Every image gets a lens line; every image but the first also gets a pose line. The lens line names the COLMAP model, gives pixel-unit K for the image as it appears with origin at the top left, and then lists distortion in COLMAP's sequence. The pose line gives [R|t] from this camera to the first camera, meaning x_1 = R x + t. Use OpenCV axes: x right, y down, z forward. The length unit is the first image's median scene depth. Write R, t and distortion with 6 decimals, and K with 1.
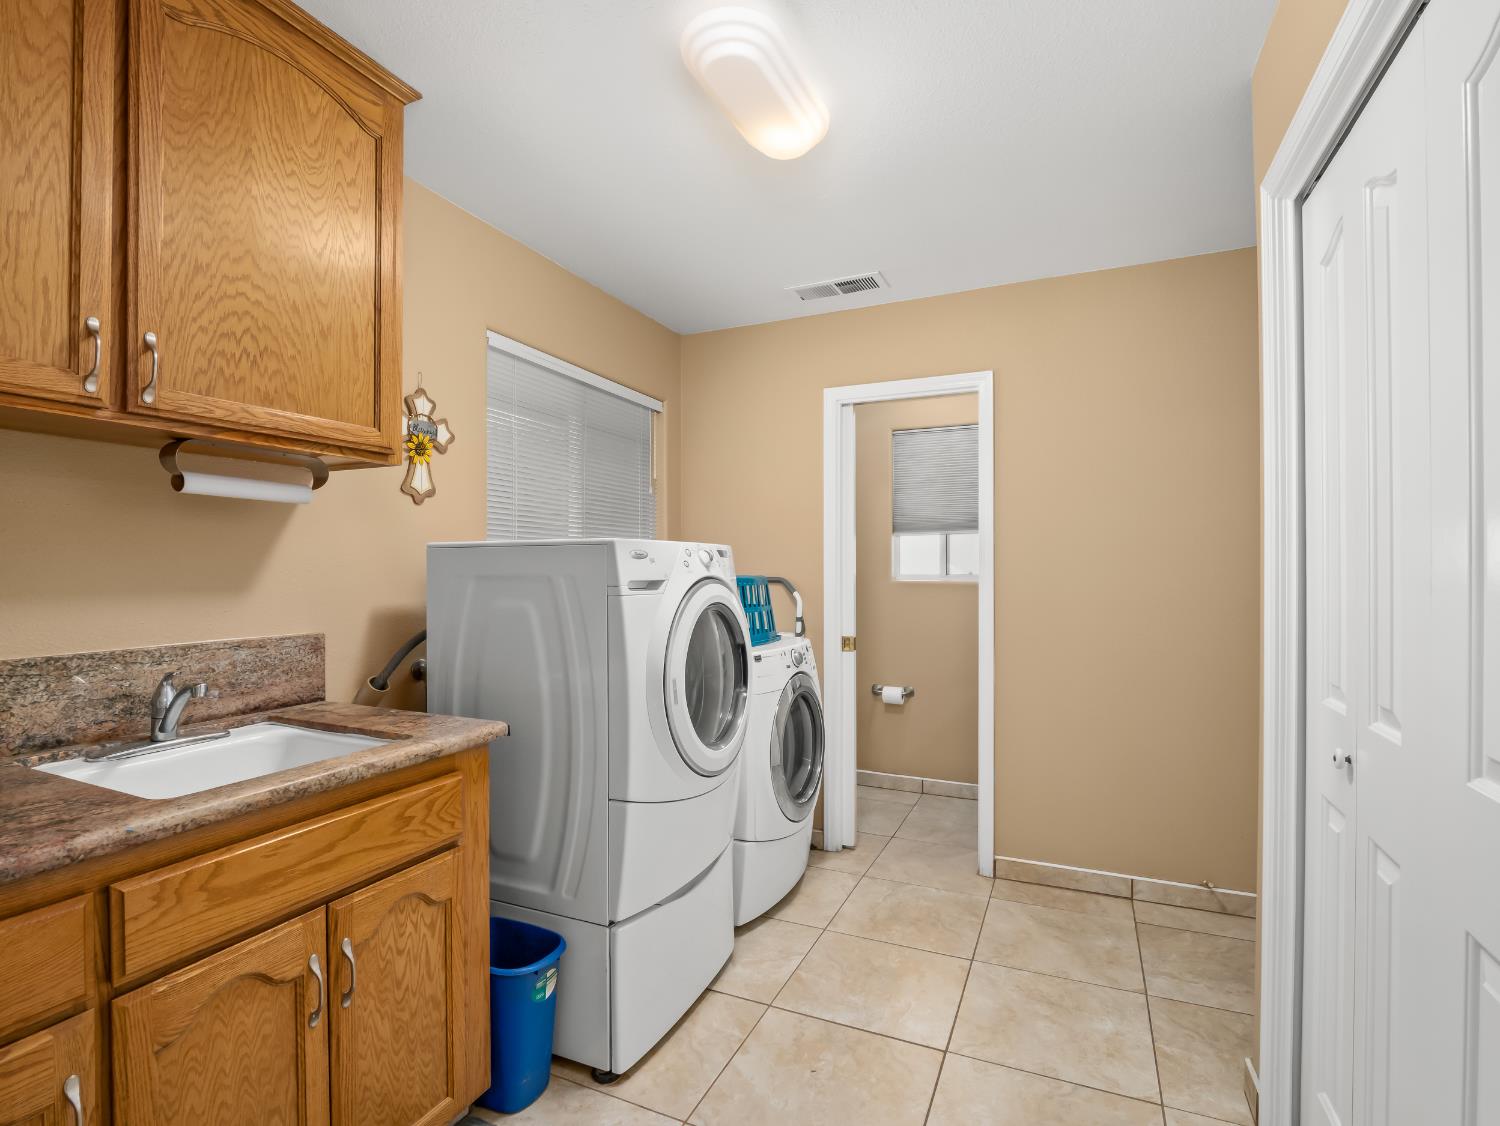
lens RADIAL K [[735.3, 0, 748.4], [0, 735.3, 565.9], [0, 0, 1]] dist [-0.011630, -0.001777]
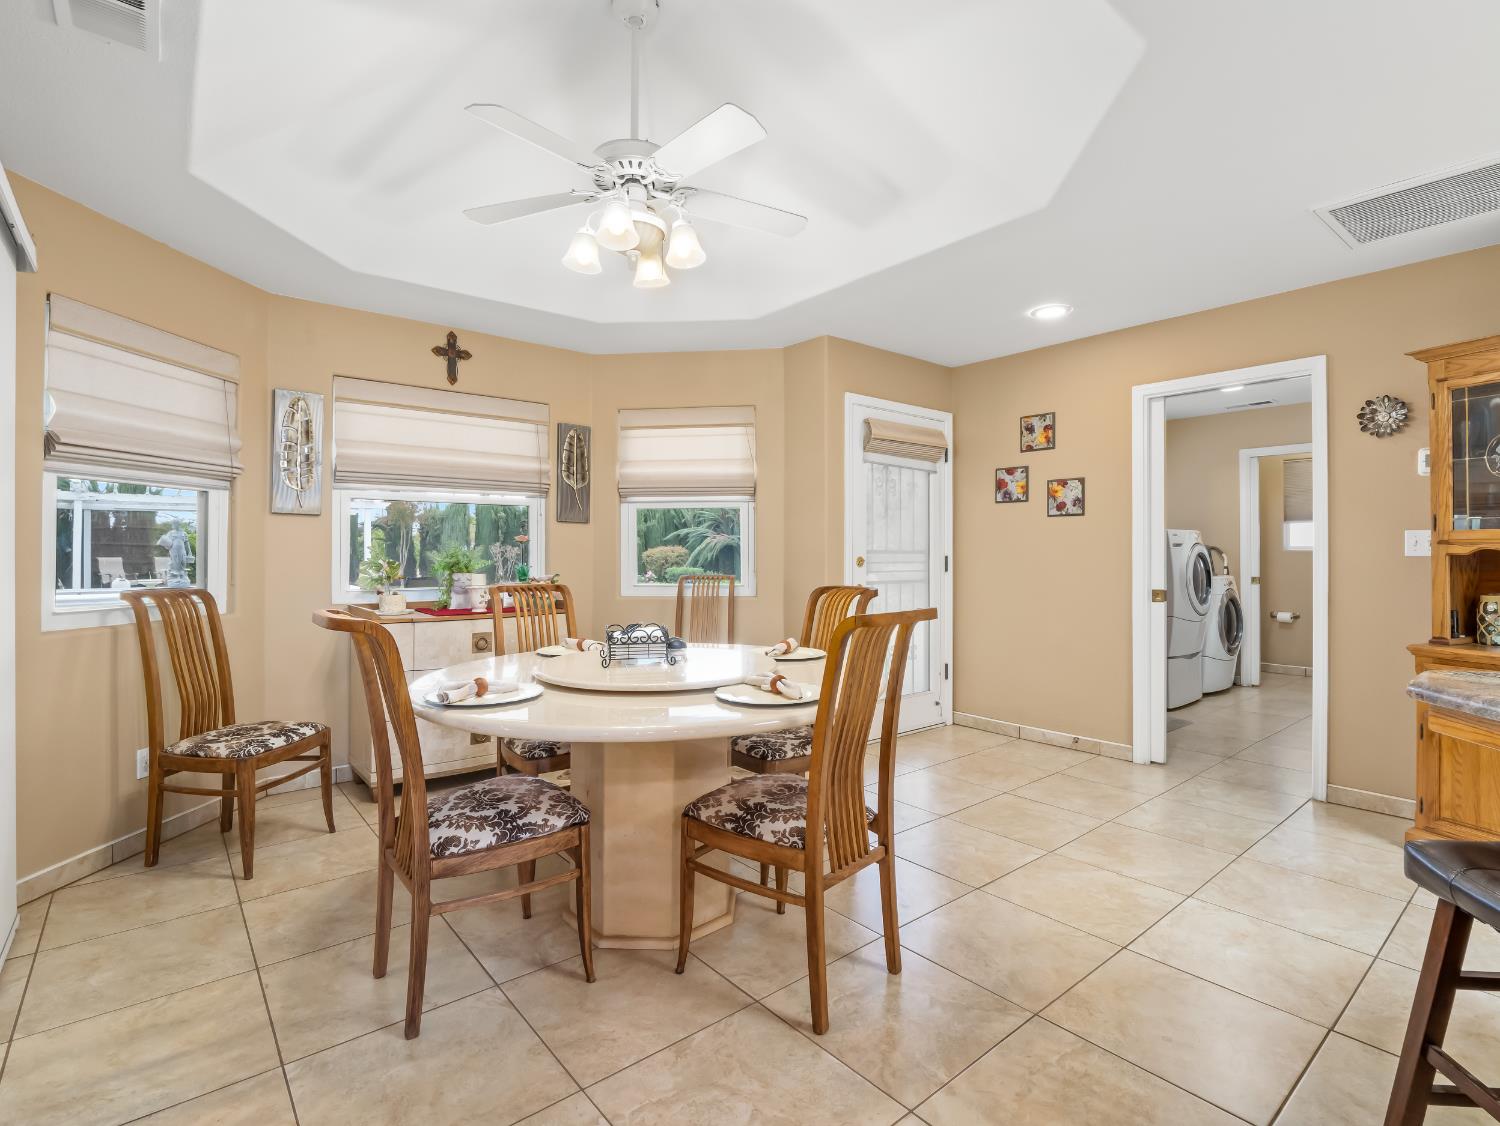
lens RADIAL K [[735.3, 0, 756.1], [0, 735.3, 553.1], [0, 0, 1]] dist [-0.011630, -0.001777]
pose [[0.902184, -0.002867, -0.431341, -0.222150], [0.003807, 0.999992, 0.001316, 0.026868], [0.431334, -0.002830, 0.902188, -1.320104]]
